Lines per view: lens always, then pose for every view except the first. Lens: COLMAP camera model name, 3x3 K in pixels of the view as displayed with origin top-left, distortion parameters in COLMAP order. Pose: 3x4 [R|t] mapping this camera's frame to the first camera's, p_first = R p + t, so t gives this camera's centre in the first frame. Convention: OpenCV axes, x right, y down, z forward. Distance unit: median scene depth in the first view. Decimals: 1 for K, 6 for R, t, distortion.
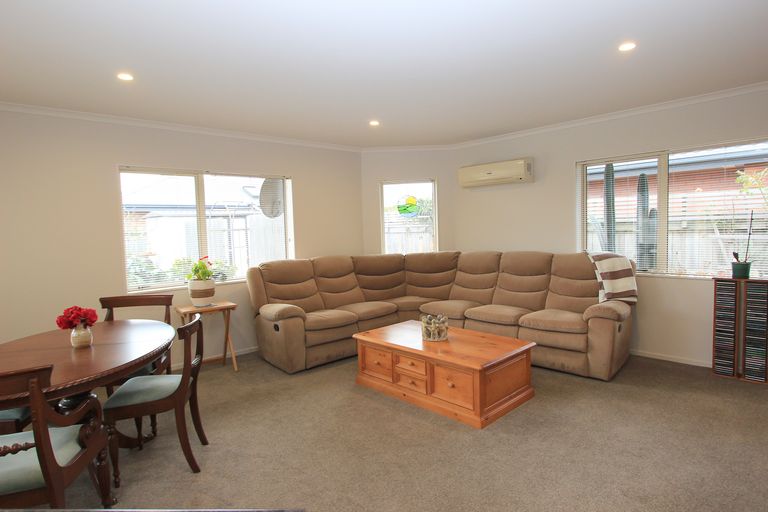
lens RADIAL K [[422.4, 0, 385.2], [0, 422.4, 254.1], [0, 0, 1]] dist [-0.007773, -0.000596]
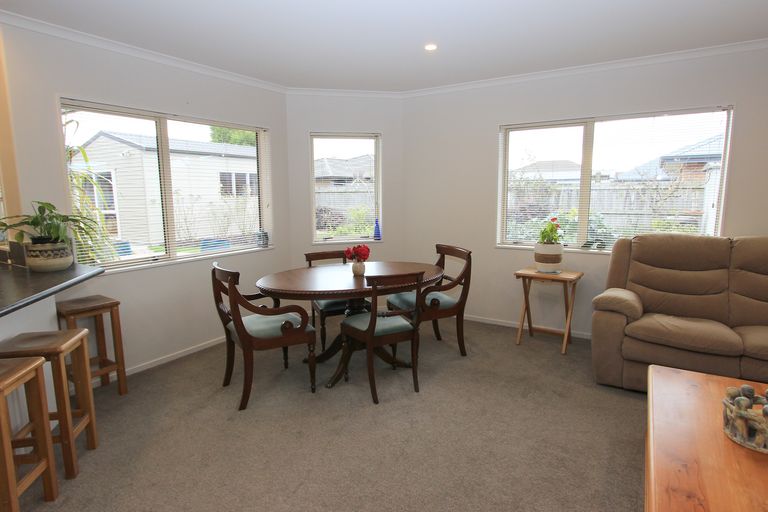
lens RADIAL K [[422.4, 0, 385.7], [0, 422.4, 254.9], [0, 0, 1]] dist [-0.007773, -0.000596]
pose [[0.271253, 0.162594, -0.948675, 0.341677], [-0.063937, 0.986495, 0.150795, -0.030574], [0.960382, 0.019752, 0.277986, 0.414617]]
